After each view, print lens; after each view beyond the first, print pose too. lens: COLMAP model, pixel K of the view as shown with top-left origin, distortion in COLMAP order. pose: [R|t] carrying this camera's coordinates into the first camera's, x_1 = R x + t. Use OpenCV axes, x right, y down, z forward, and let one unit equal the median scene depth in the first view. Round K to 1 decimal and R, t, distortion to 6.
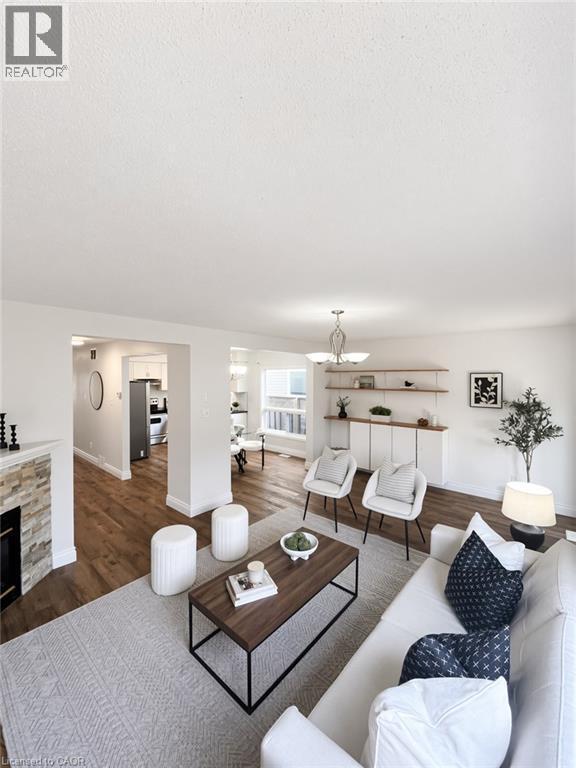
lens RADIAL K [[312.8, 0, 289.1], [0, 312.8, 382.4], [0, 0, 1]] dist [-0.004751, -0.000816]
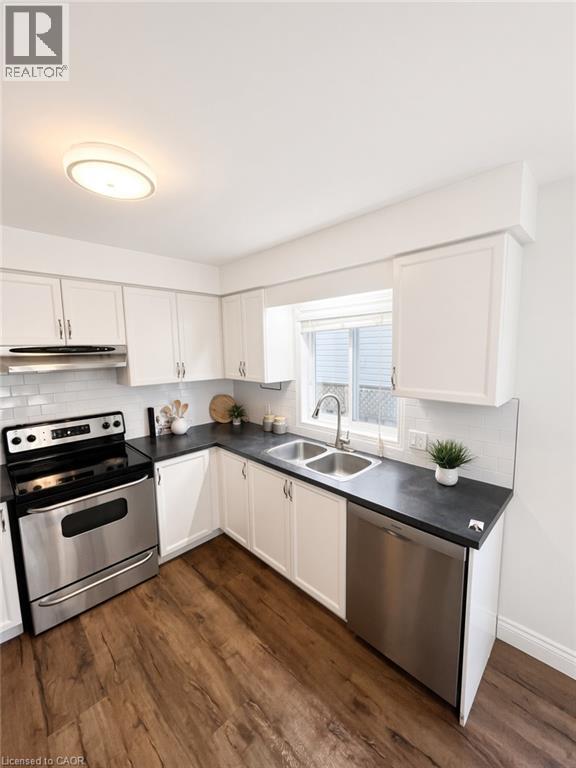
lens RADIAL K [[312.7, 0, 290.3], [0, 312.7, 384.3], [0, 0, 1]] dist [-0.002011, -0.000722]
pose [[0.996540, -0.015759, -0.081607, -0.251653], [0.024380, 0.994094, 0.105745, -0.002169], [0.079458, -0.107369, 0.991039, 0.762662]]
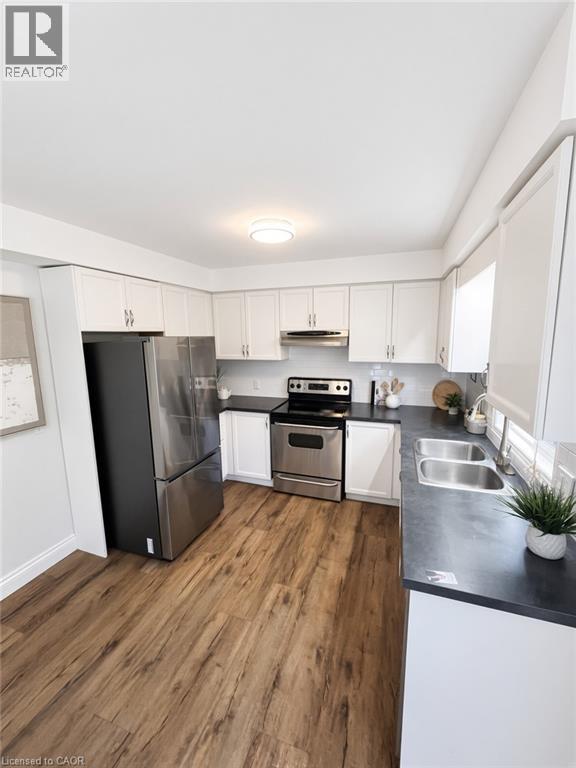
lens RADIAL K [[312.8, 0, 289.1], [0, 312.8, 382.4], [0, 0, 1]] dist [-0.004751, -0.000816]
pose [[0.362763, 0.131668, -0.922533, -0.089986], [0.006534, 0.989584, 0.143807, -0.003675], [0.931859, -0.058195, 0.358124, 0.828112]]
